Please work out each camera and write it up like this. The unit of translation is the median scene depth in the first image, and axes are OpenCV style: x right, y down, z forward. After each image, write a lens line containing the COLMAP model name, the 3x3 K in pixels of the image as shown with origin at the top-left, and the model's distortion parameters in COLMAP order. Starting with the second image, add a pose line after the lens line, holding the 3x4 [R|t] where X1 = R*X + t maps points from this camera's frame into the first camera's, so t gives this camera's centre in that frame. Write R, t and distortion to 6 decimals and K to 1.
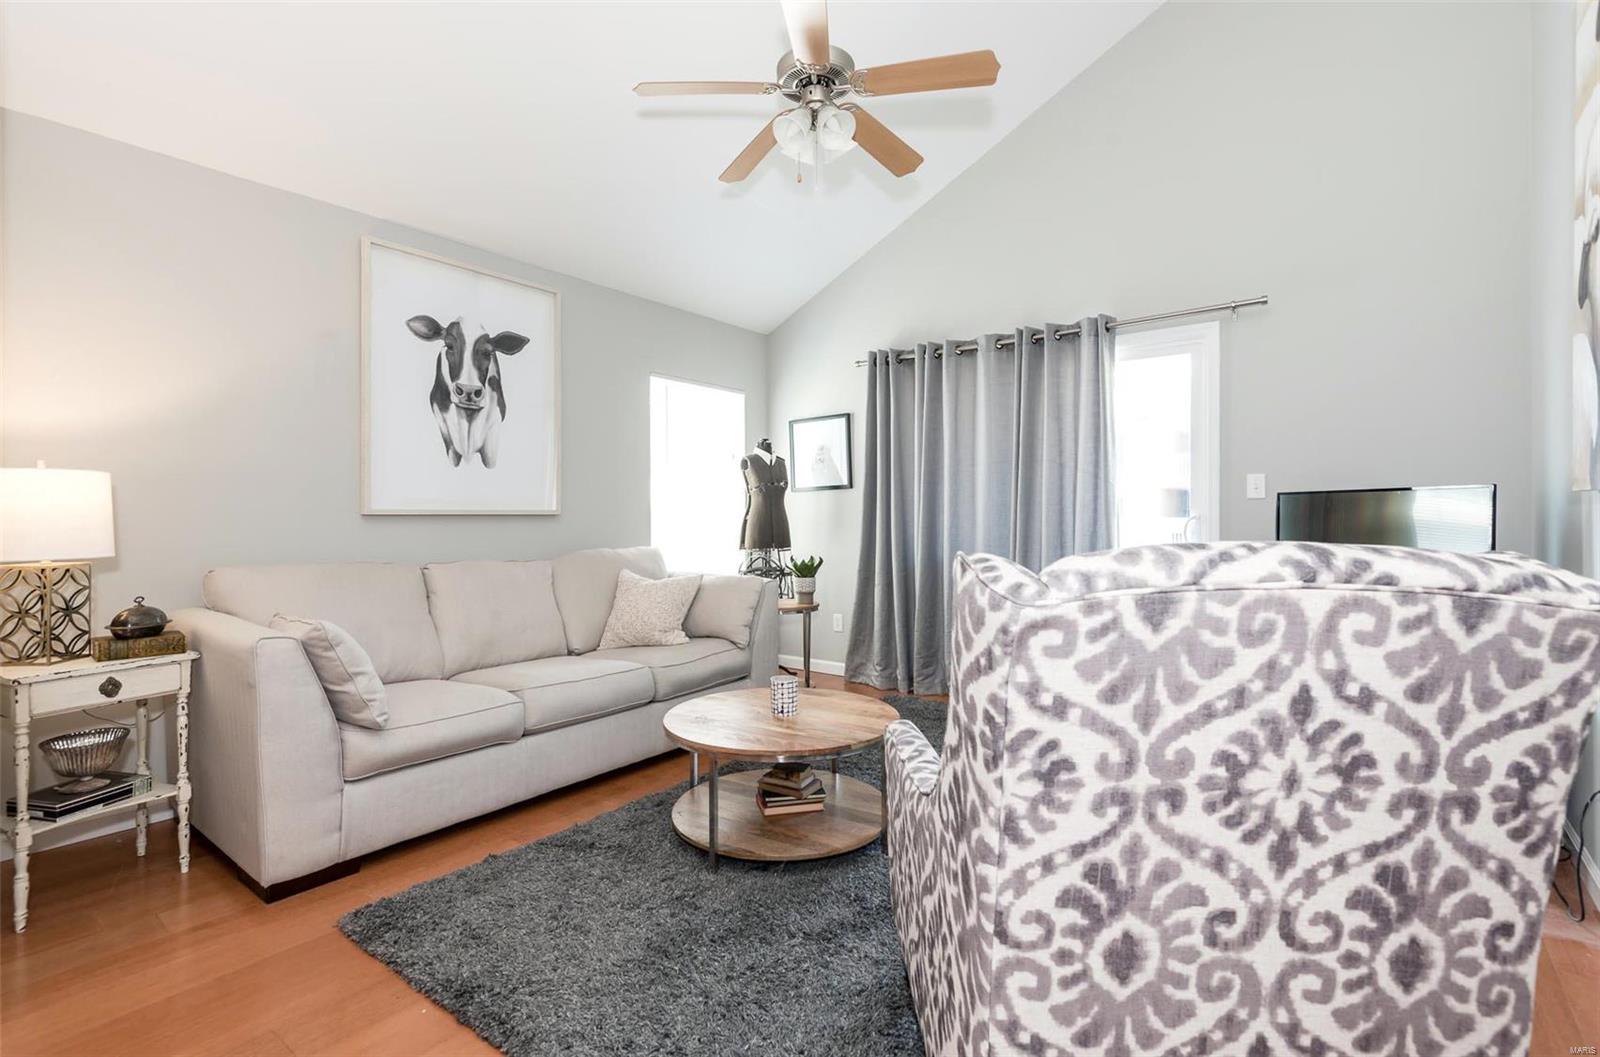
lens RADIAL K [[752.0, 0, 820.6], [0, 752.0, 510.1], [0, 0, 1]] dist [0.035892, -0.017696]
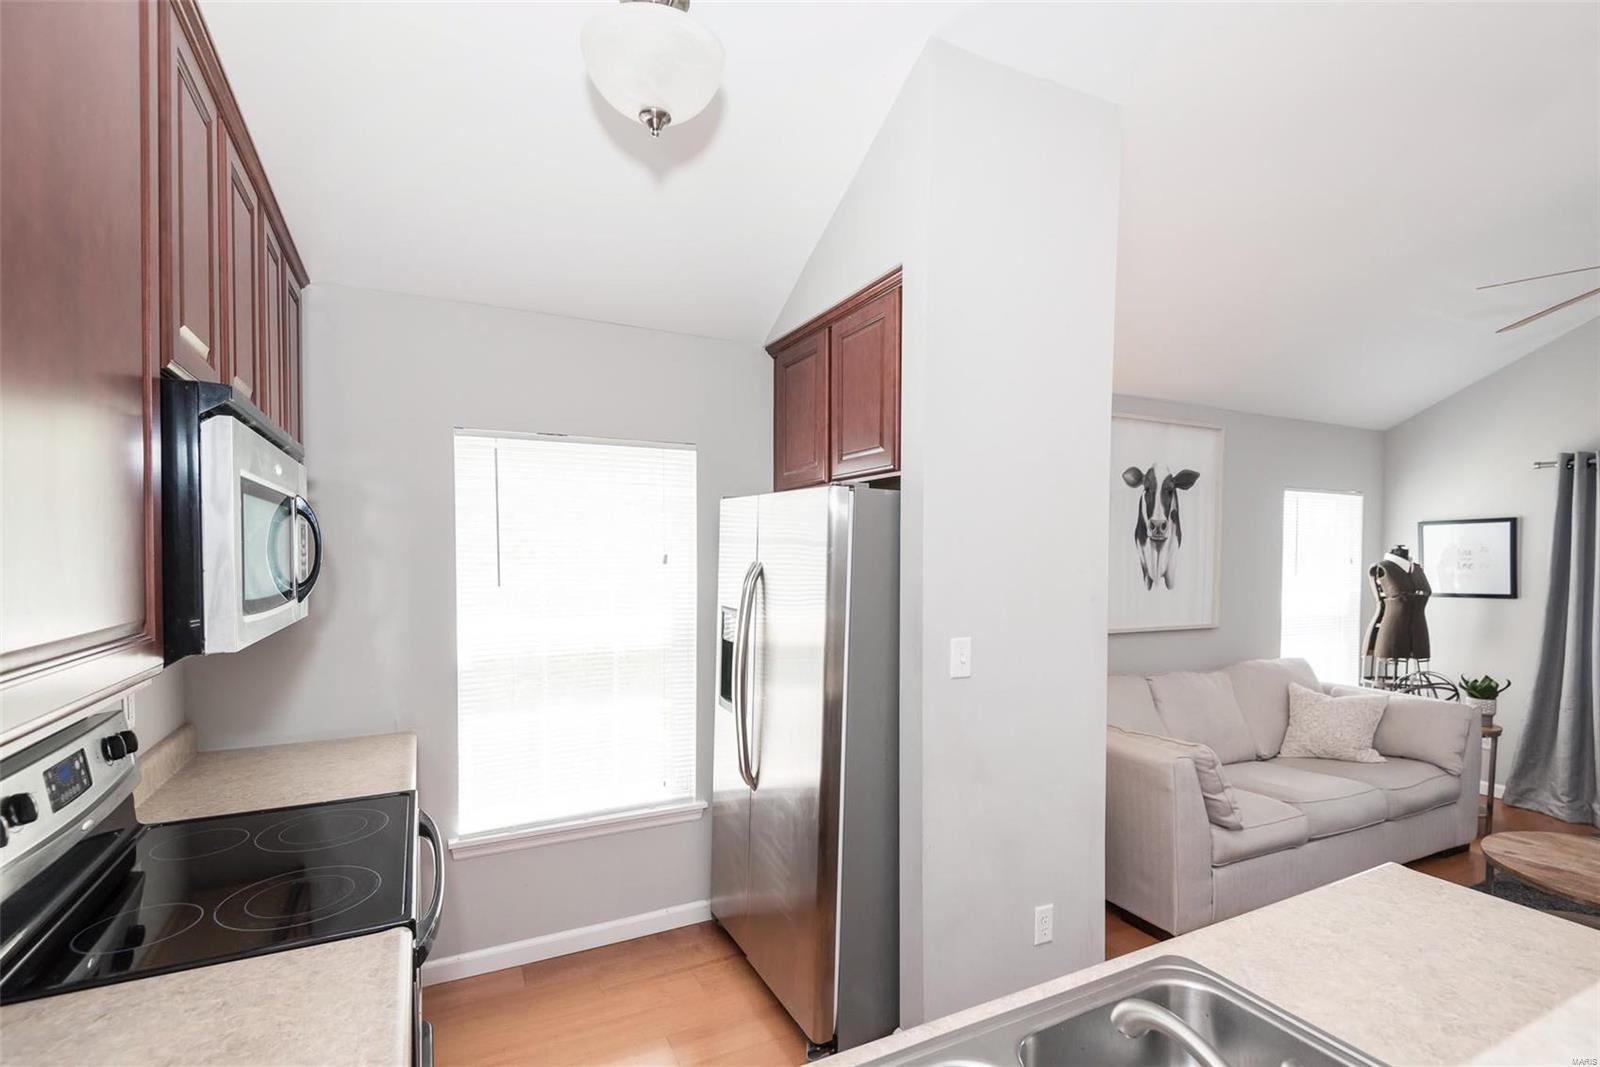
lens RADIAL K [[737.9, 0, 794.1], [0, 737.9, 579.9], [0, 0, 1]] dist [0.040286, -0.023538]
pose [[0.891288, 0.022013, -0.452902, -0.436494], [-0.000373, 0.998856, 0.047814, -0.125580], [0.453437, -0.042447, 0.890277, -0.288666]]
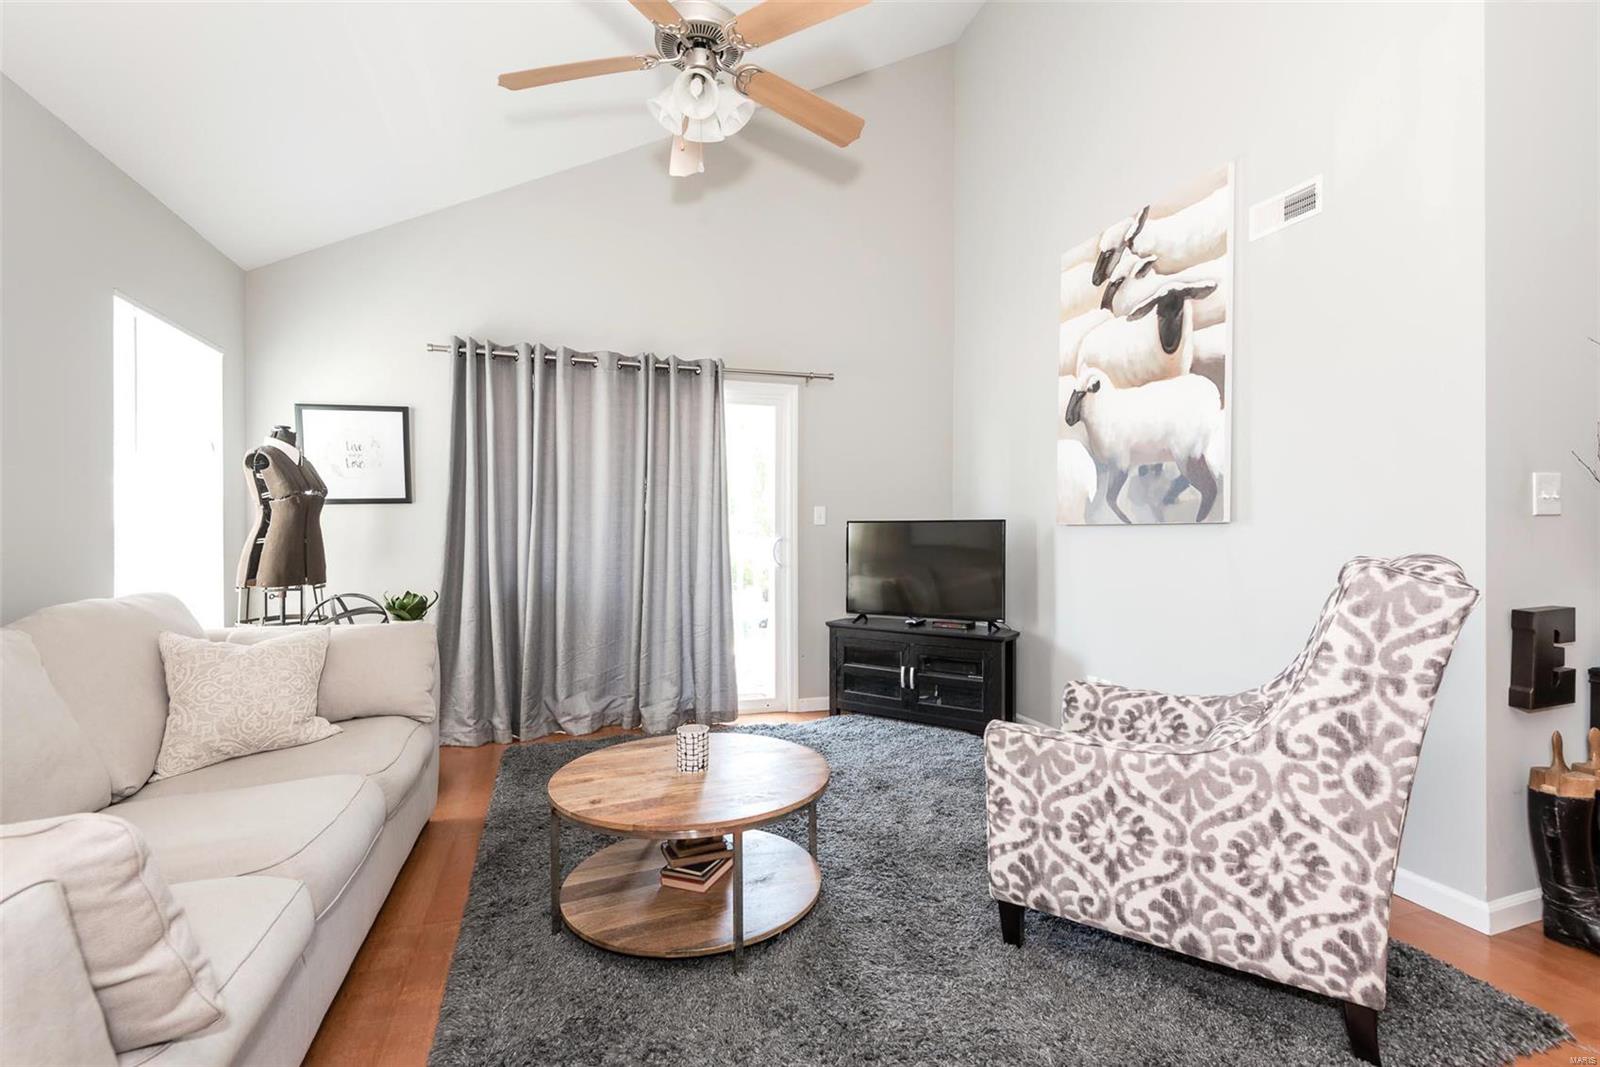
lens RADIAL K [[718.2, 0, 800.0], [0, 718.2, 533.5], [0, 0, 1]] dist [0.021520, -0.018484]
pose [[0.565649, 0.004899, 0.824631, -0.462897], [-0.006801, 0.999976, -0.001275, 0.001325], [-0.824618, -0.004888, 0.565669, 0.310463]]
